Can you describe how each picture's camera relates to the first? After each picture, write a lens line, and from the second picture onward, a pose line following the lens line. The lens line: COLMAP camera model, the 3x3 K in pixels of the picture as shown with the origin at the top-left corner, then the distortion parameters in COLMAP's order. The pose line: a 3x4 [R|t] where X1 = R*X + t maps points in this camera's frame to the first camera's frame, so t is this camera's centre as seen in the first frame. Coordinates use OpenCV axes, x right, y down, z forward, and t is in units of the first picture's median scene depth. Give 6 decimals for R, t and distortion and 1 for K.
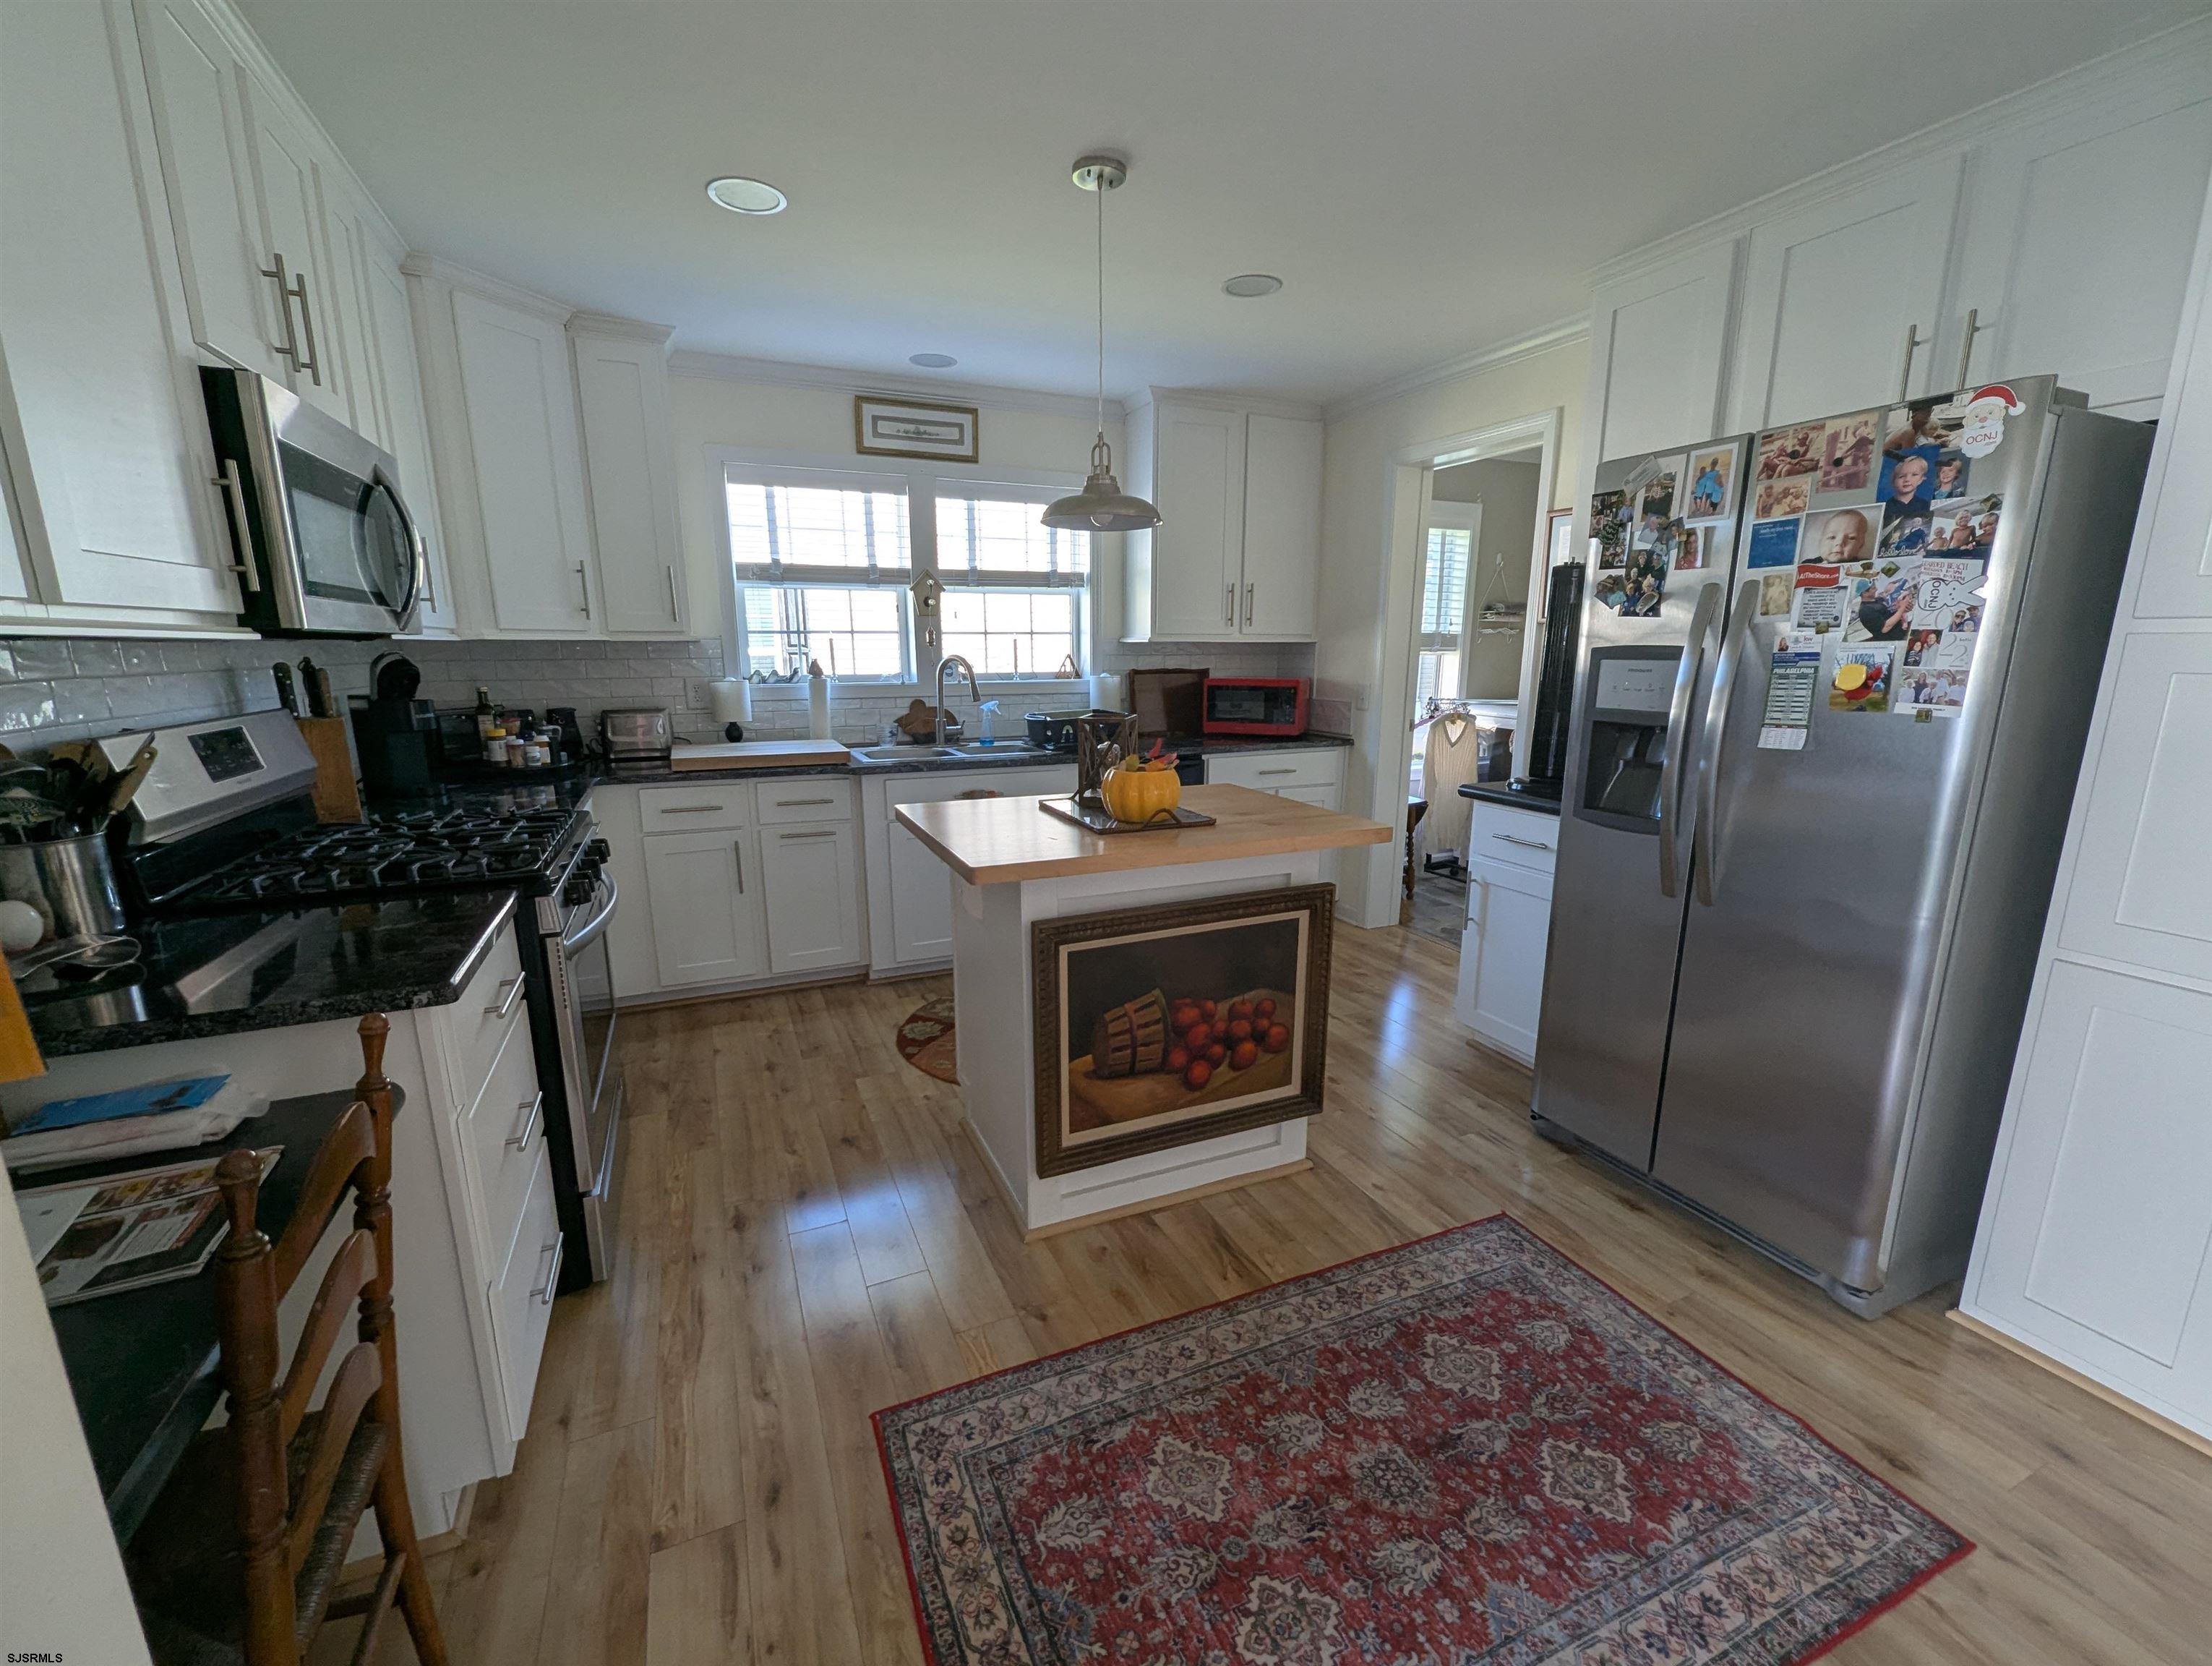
lens RADIAL K [[920.6, 0, 1109.4], [0, 920.6, 835.9], [0, 0, 1]] dist [0.002367, -0.000847]
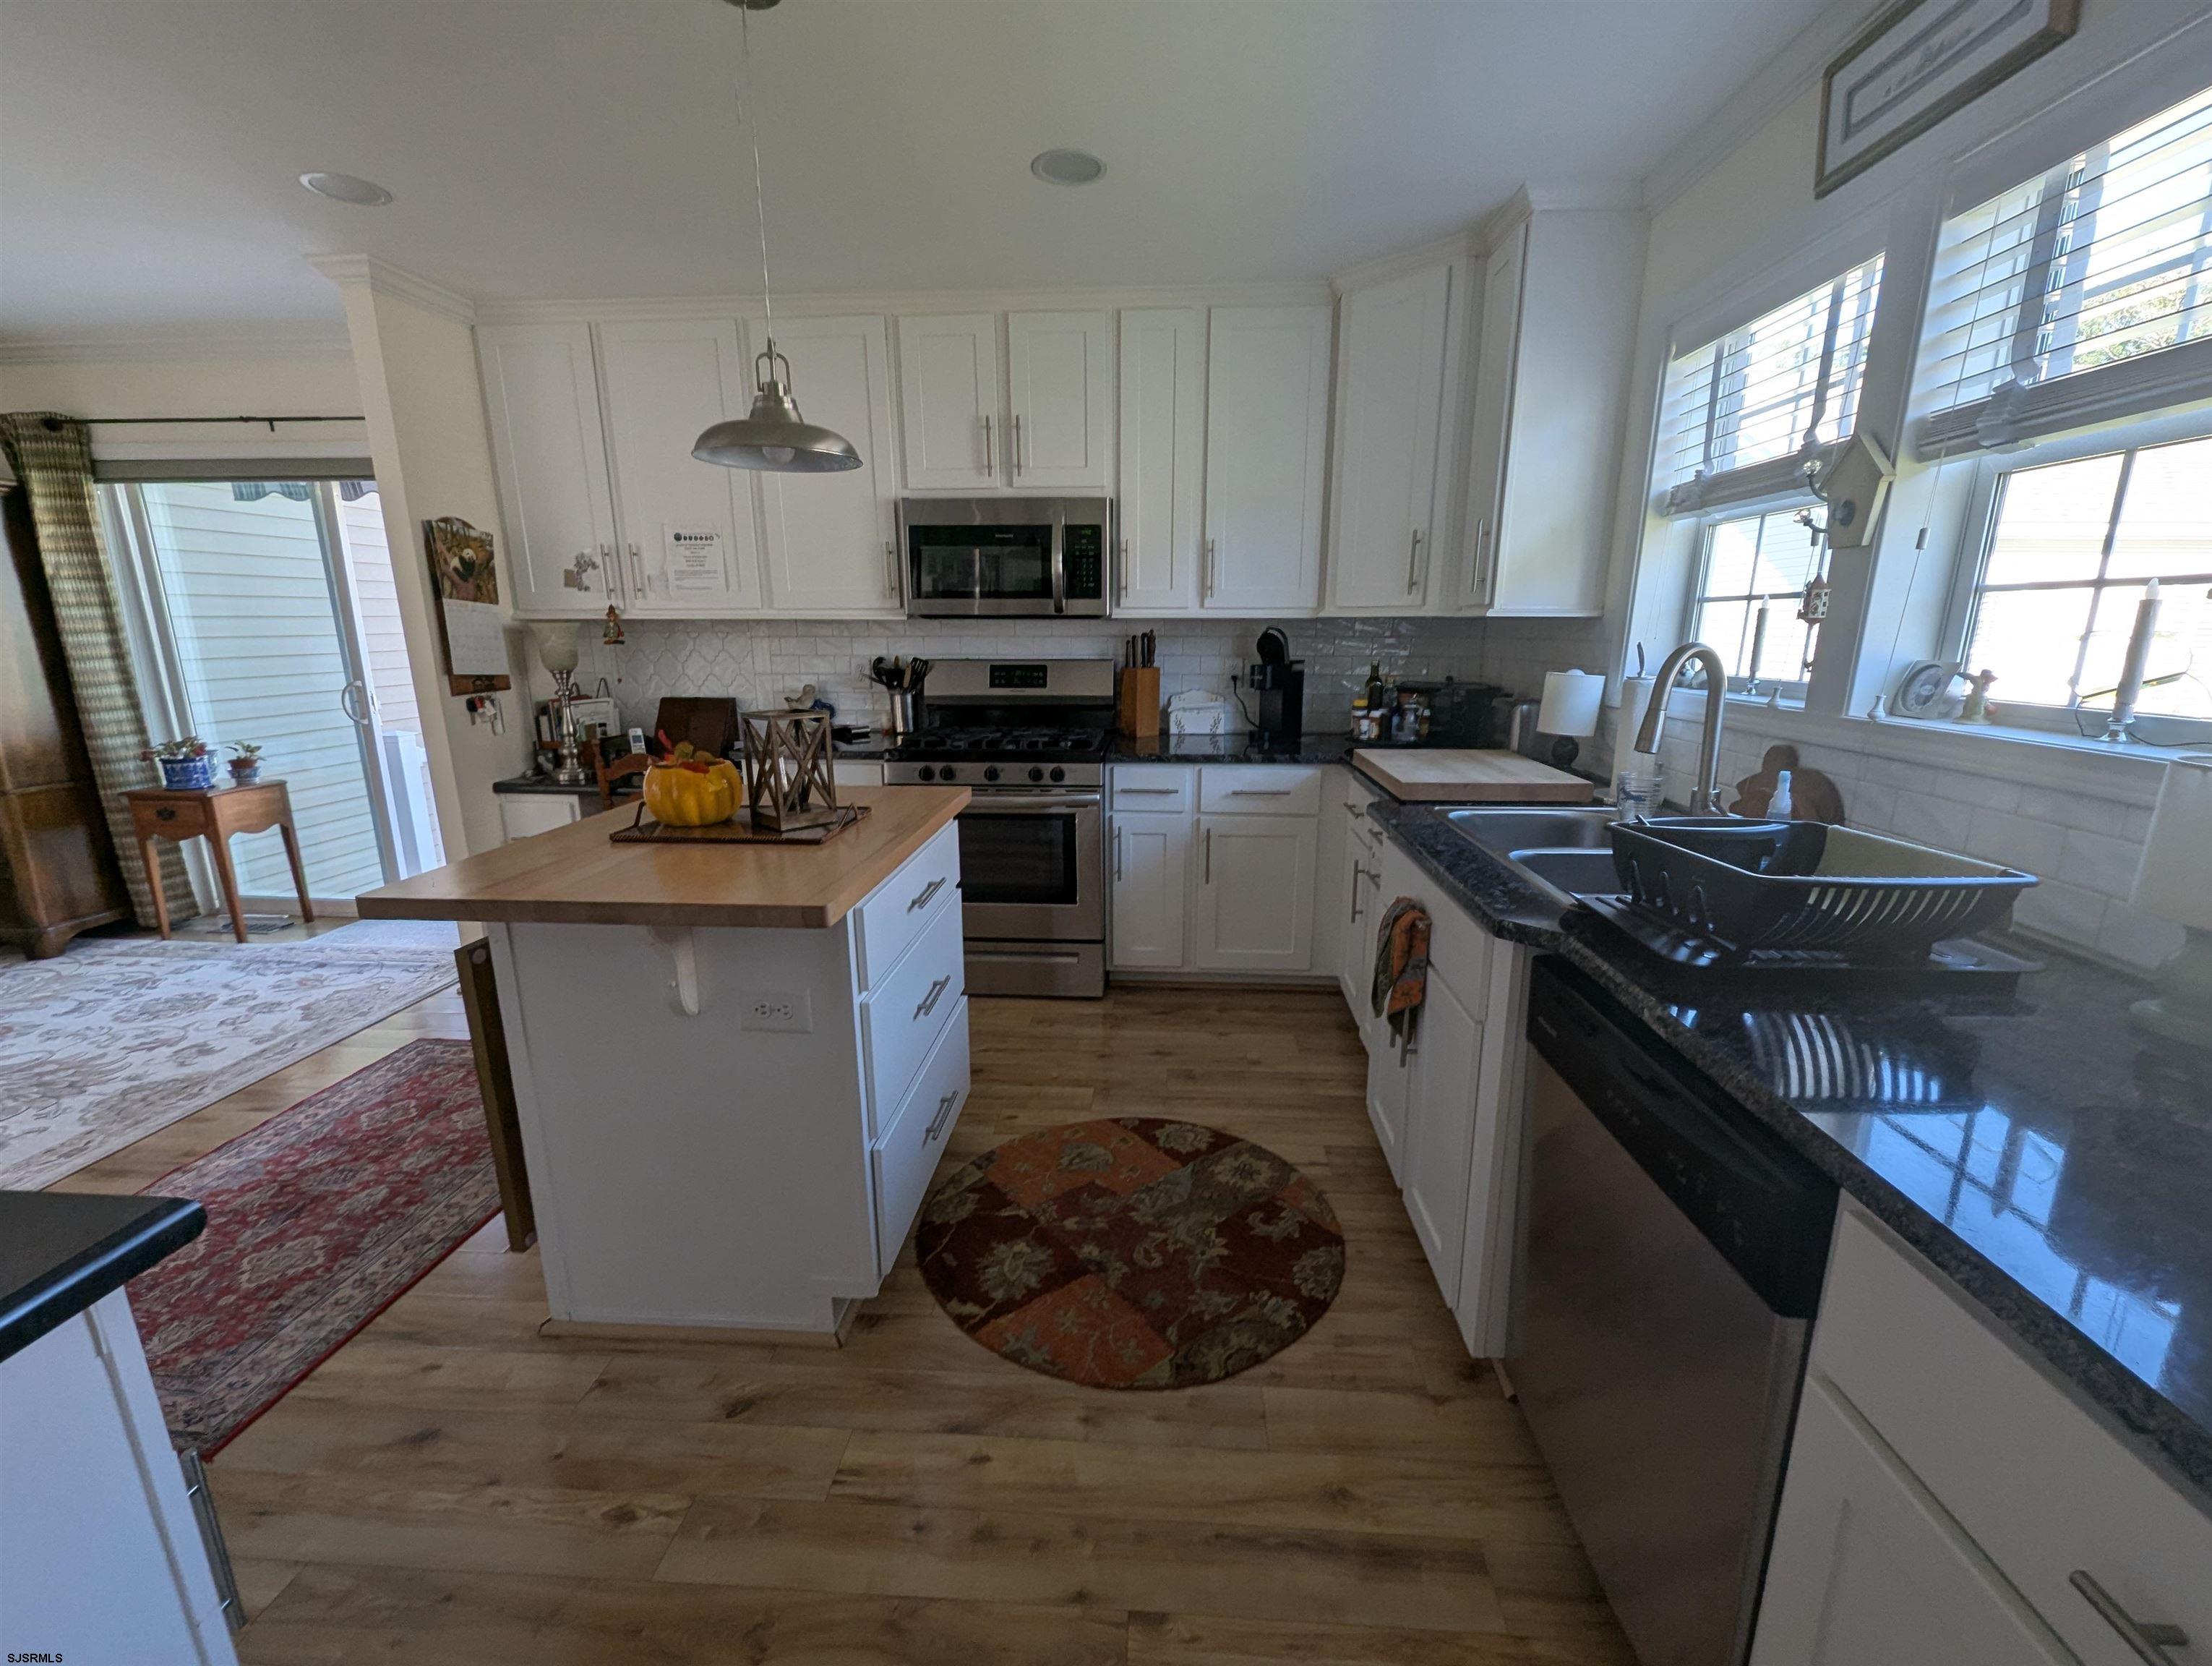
lens RADIAL K [[920.6, 0, 1109.9], [0, 920.6, 839.5], [0, 0, 1]] dist [0.002367, -0.000847]
pose [[-0.466325, 0.201442, -0.861372, 0.443213], [-0.180987, 0.931404, 0.315802, -0.254488], [0.865901, 0.303163, -0.397879, 1.233697]]
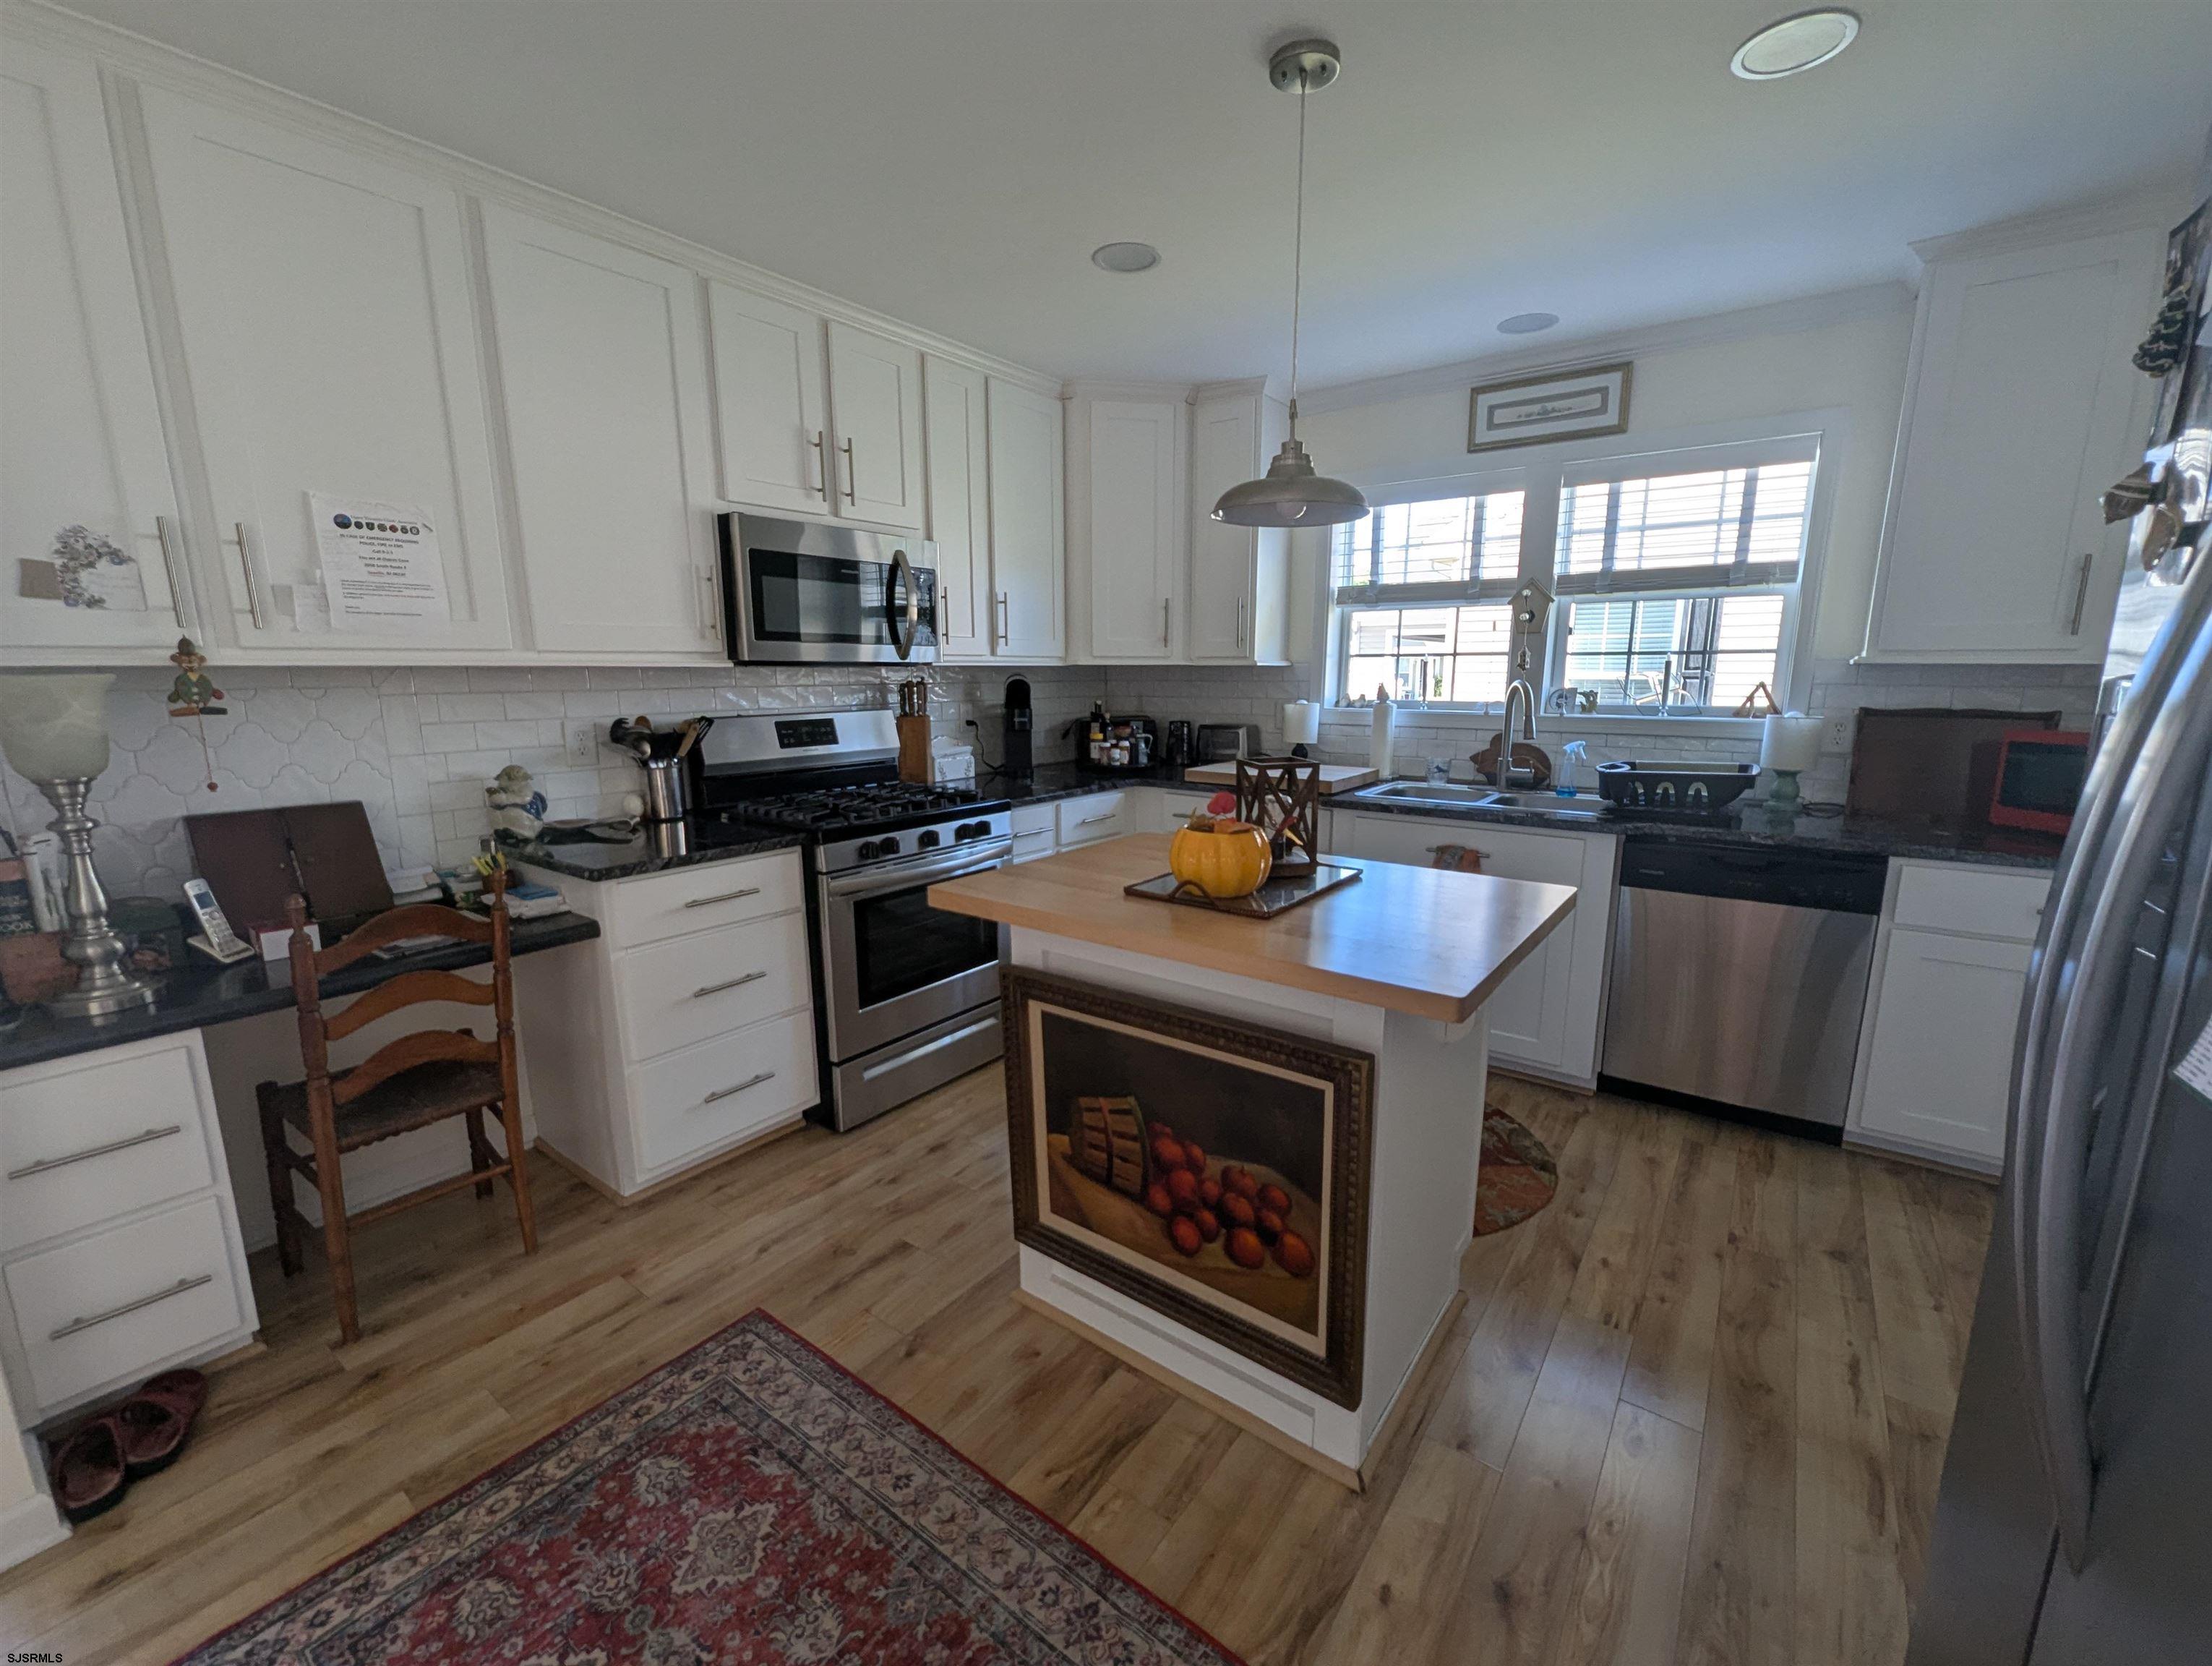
lens RADIAL K [[920.6, 0, 1116.7], [0, 920.6, 837.6], [0, 0, 1]] dist [0.002367, -0.000847]
pose [[0.489502, 0.157375, -0.857683, 0.480142], [-0.175927, 0.981177, 0.079628, -0.080640], [0.854071, 0.111912, 0.507975, 0.382365]]
